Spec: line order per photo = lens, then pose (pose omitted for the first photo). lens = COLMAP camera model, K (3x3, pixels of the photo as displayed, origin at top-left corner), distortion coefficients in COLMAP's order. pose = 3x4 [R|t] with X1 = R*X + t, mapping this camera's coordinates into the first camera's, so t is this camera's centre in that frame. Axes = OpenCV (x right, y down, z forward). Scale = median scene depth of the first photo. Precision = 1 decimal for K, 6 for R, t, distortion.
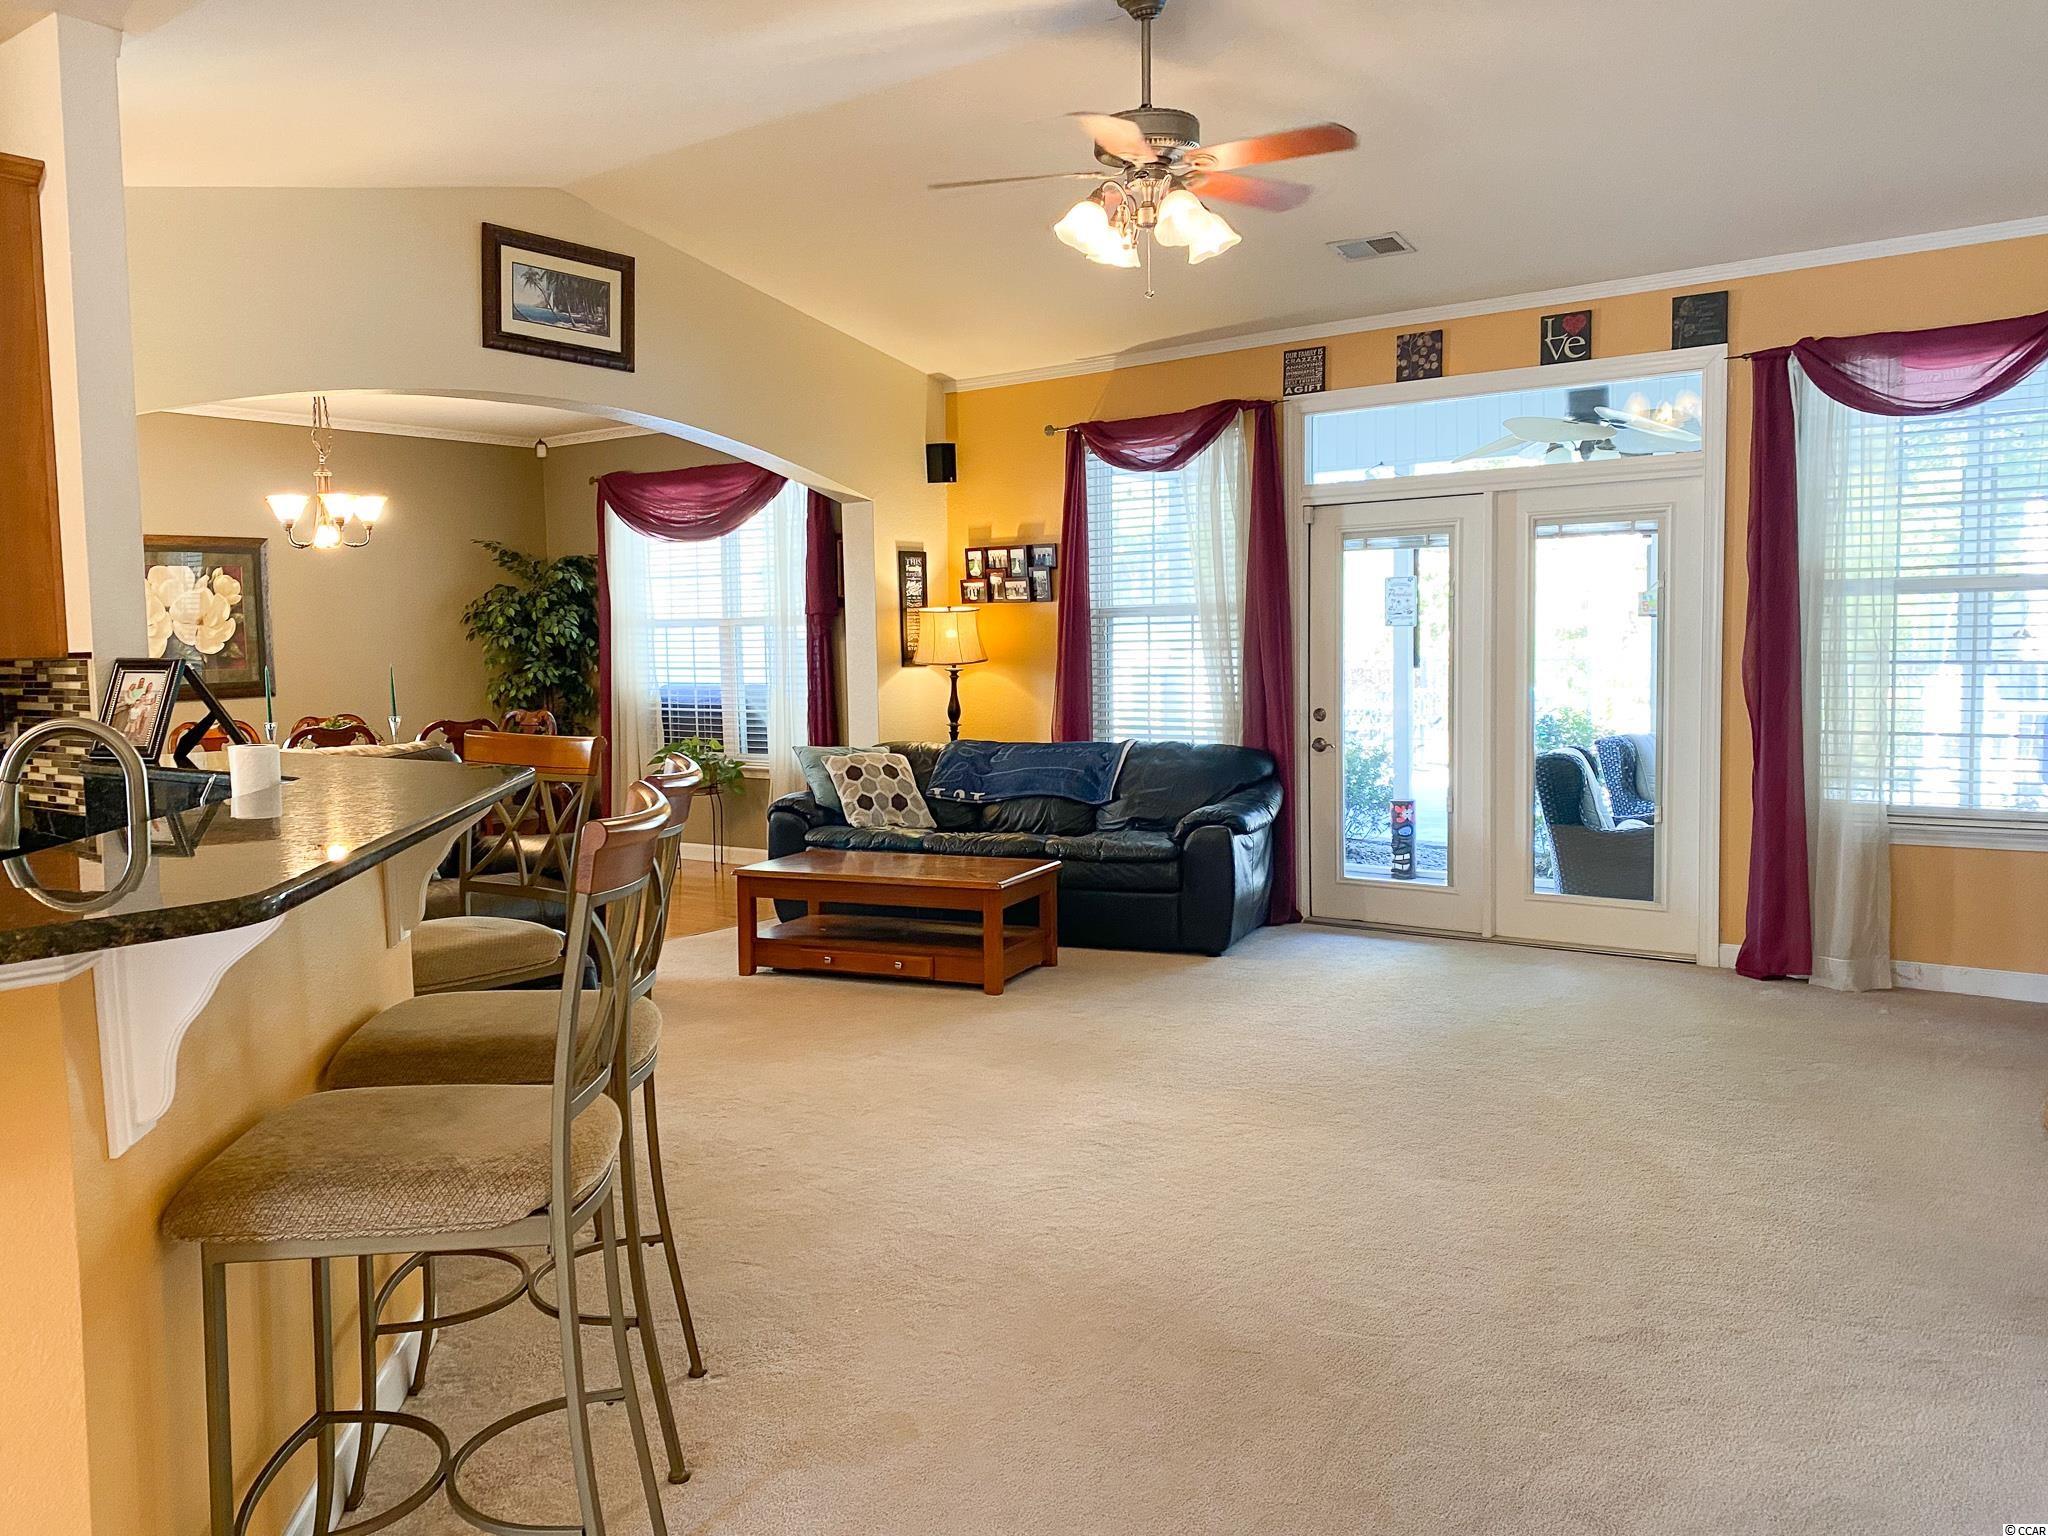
lens RADIAL K [[1587.8, 0, 1024.0], [0, 1587.8, 768.0], [0, 0, 1]] dist [0.097105, -0.289277]
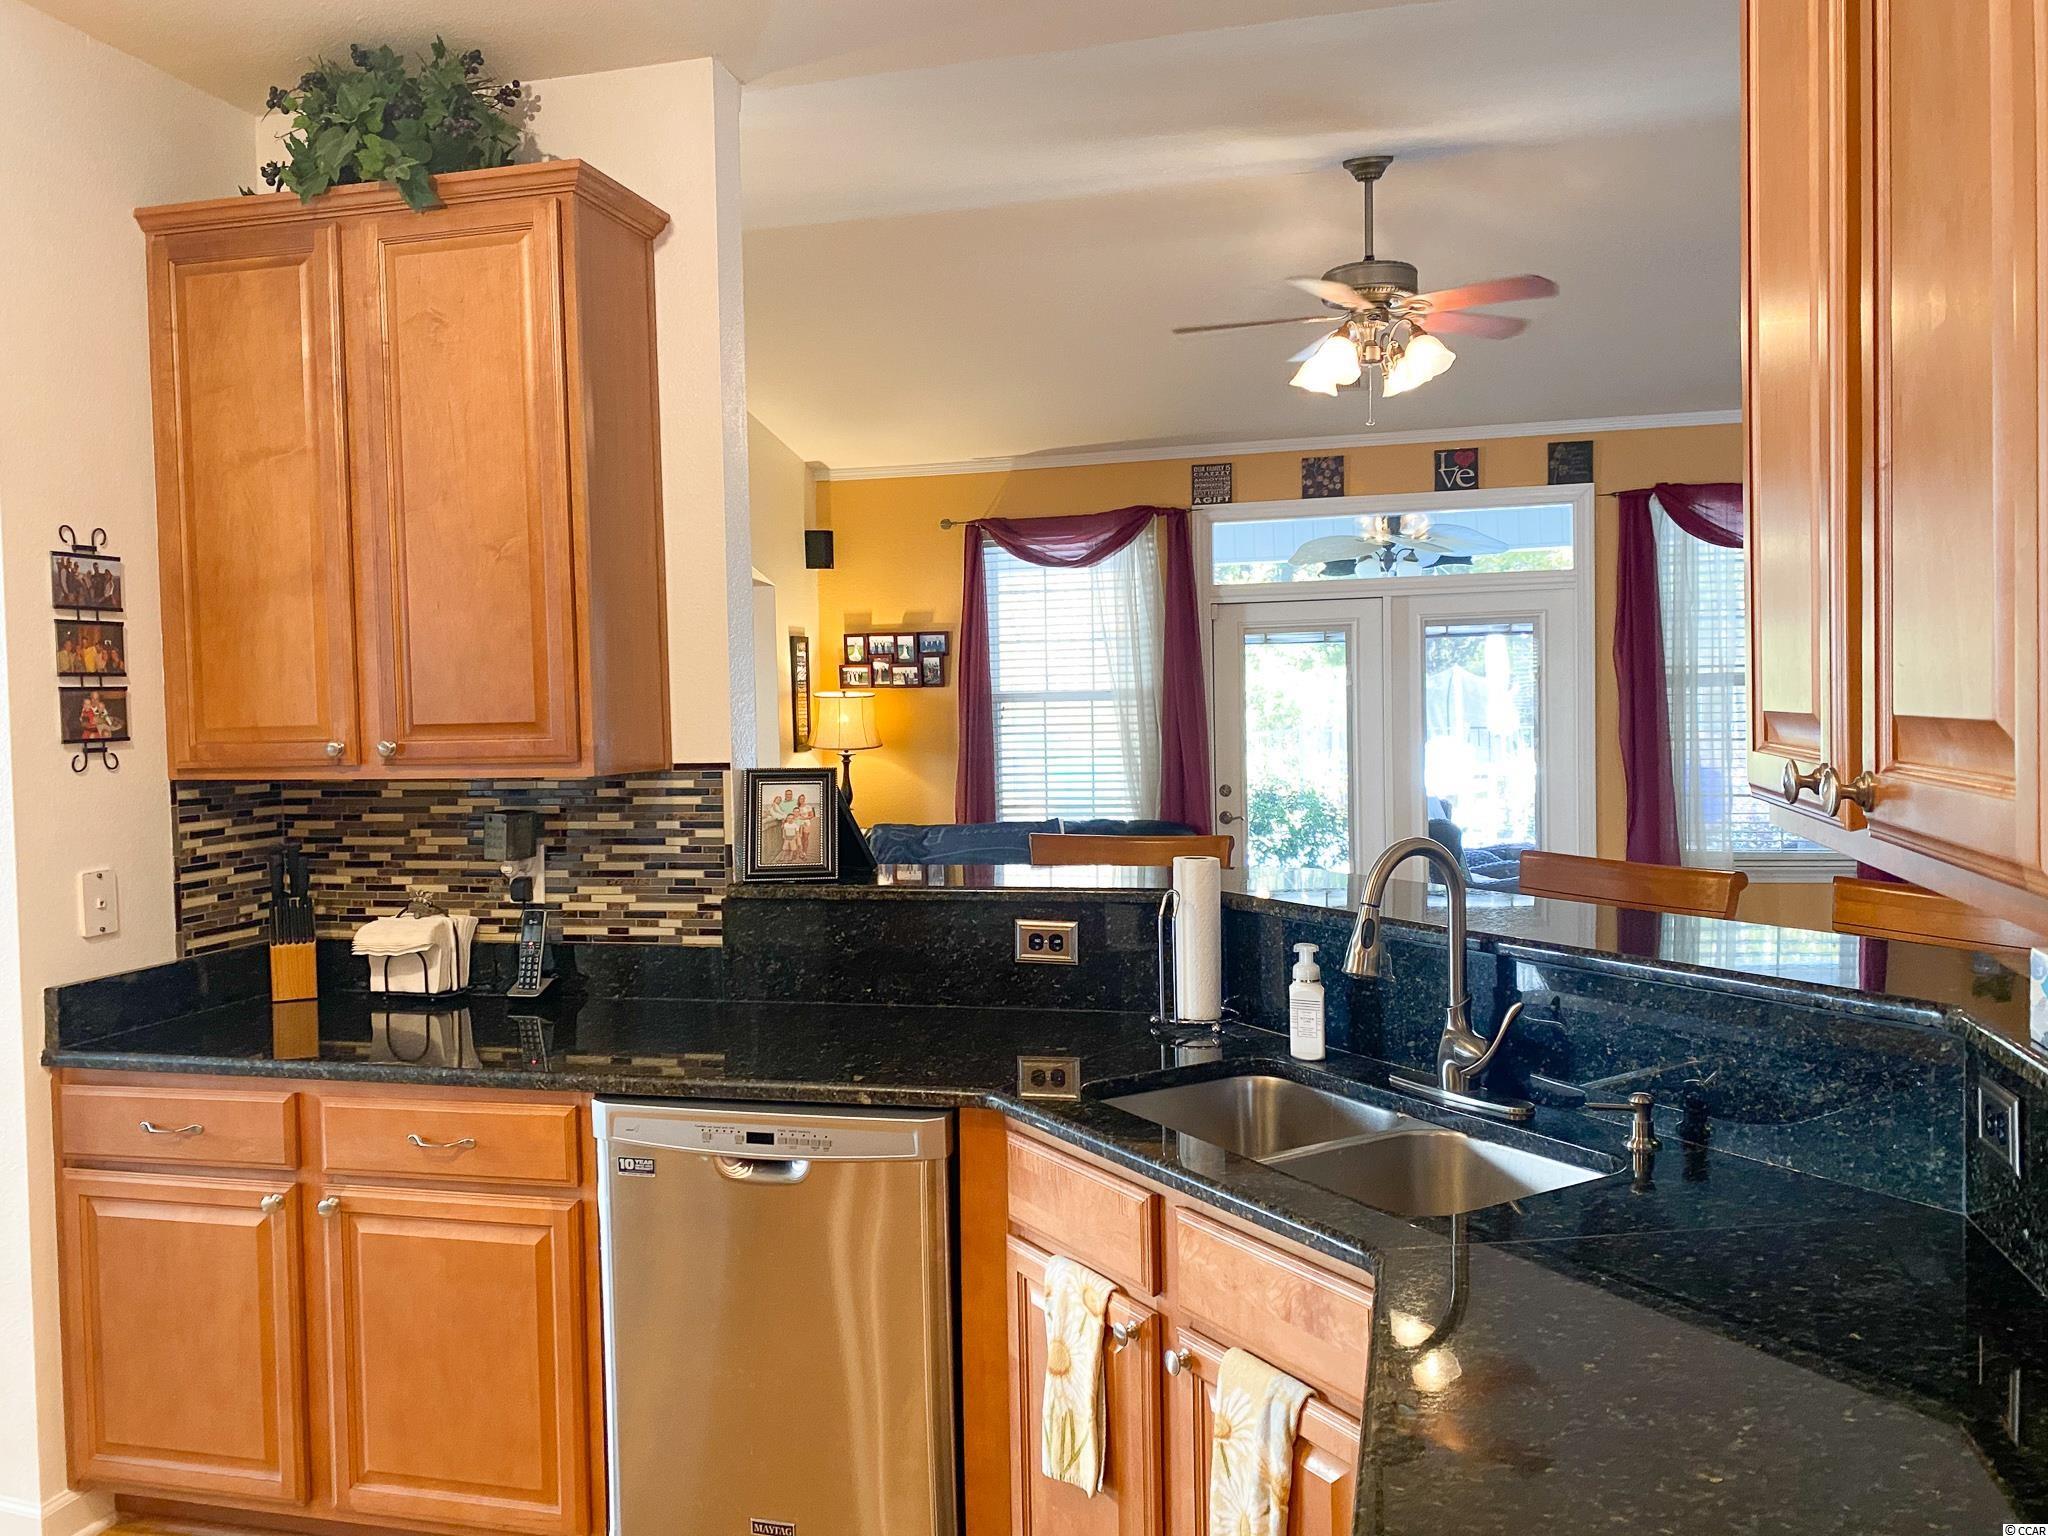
lens RADIAL K [[1556.5, 0, 1018.2], [0, 1556.5, 756.9], [0, 0, 1]] dist [0.010215, -0.002664]
pose [[0.922358, -0.017134, 0.385956, -0.348287], [0.036886, 0.998358, -0.043832, -0.014256], [-0.384571, 0.054665, 0.921475, 0.057400]]
